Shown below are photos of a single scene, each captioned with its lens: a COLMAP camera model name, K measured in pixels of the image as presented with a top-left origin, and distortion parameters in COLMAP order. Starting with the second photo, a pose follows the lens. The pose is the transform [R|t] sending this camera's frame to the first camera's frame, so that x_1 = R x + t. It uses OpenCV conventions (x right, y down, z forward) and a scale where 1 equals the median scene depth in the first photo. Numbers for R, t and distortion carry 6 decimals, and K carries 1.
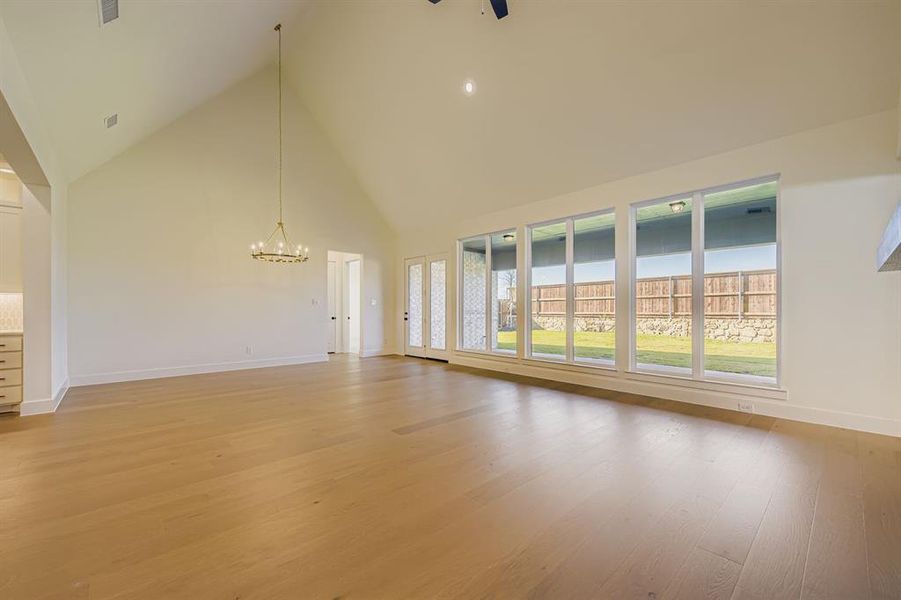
lens RADIAL K [[359.2, 0, 449.5], [0, 359.2, 311.7], [0, 0, 1]] dist [0.007101, -0.000088]
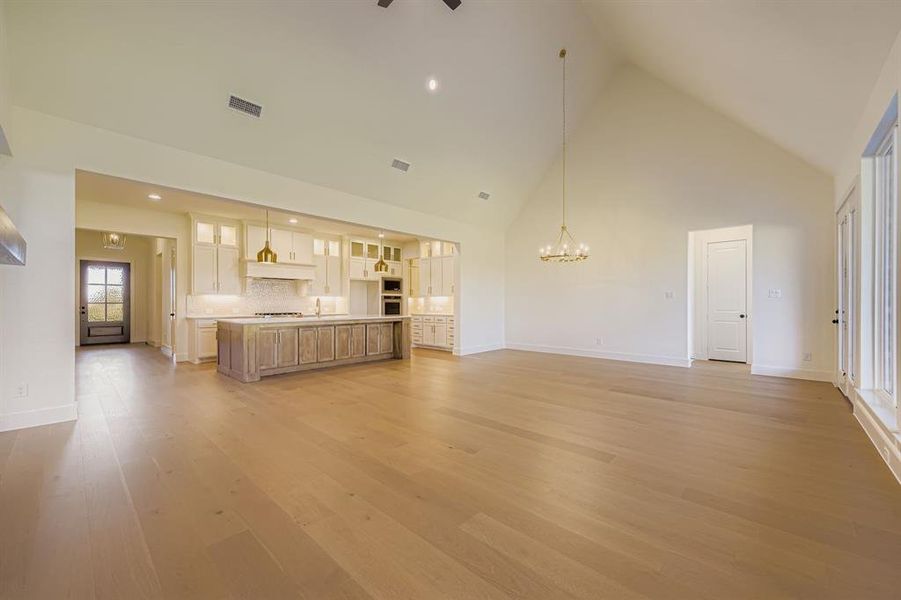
lens RADIAL K [[352.6, 0, 445.8], [0, 352.6, 305.5], [0, 0, 1]] dist [0.006253, -0.000233]
pose [[0.071596, 0.004381, -0.997424, 0.390214], [-0.008216, 0.999959, 0.003802, -0.001771], [0.997400, 0.007923, 0.071629, 0.362358]]
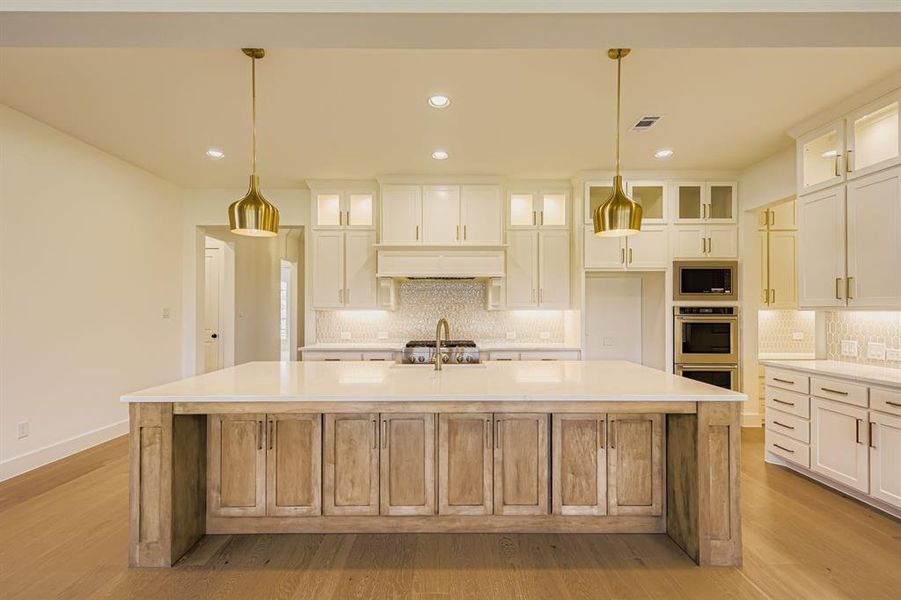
lens RADIAL K [[391.4, 0, 446.9], [0, 391.4, 308.0], [0, 0, 1]] dist [0.009297, -0.000361]
pose [[-0.675200, -0.005725, -0.737612, -0.179957], [-0.007017, 0.999974, -0.001339, -0.023051], [0.737601, 0.004272, -0.675223, 0.367718]]
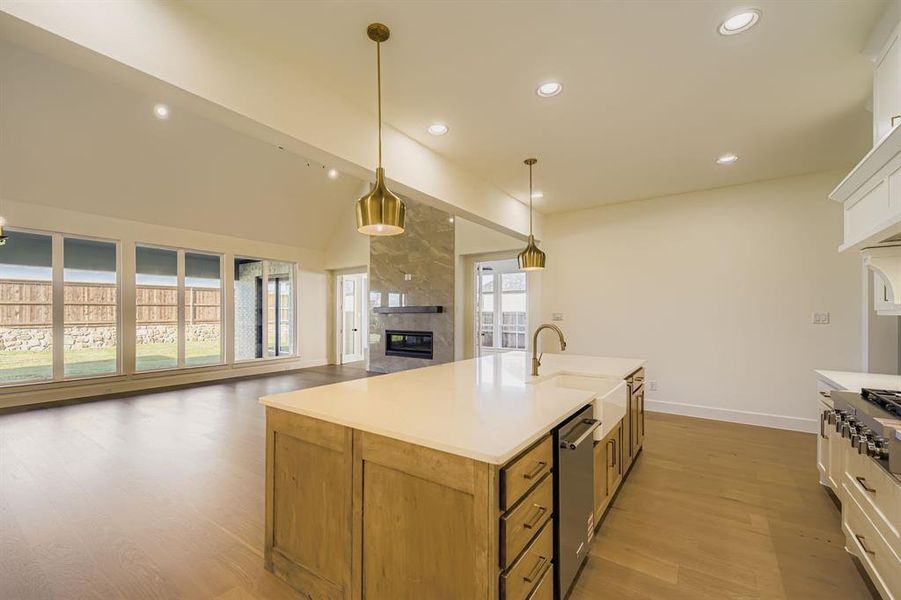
lens RADIAL K [[384.6, 0, 418.7], [0, 384.6, 313.8], [0, 0, 1]] dist [0.015866, -0.000016]
pose [[-0.175683, -0.000492, 0.984447, -0.735677], [0.006435, 0.999978, 0.001648, -0.023991], [-0.984426, 0.006624, -0.175676, 0.293963]]
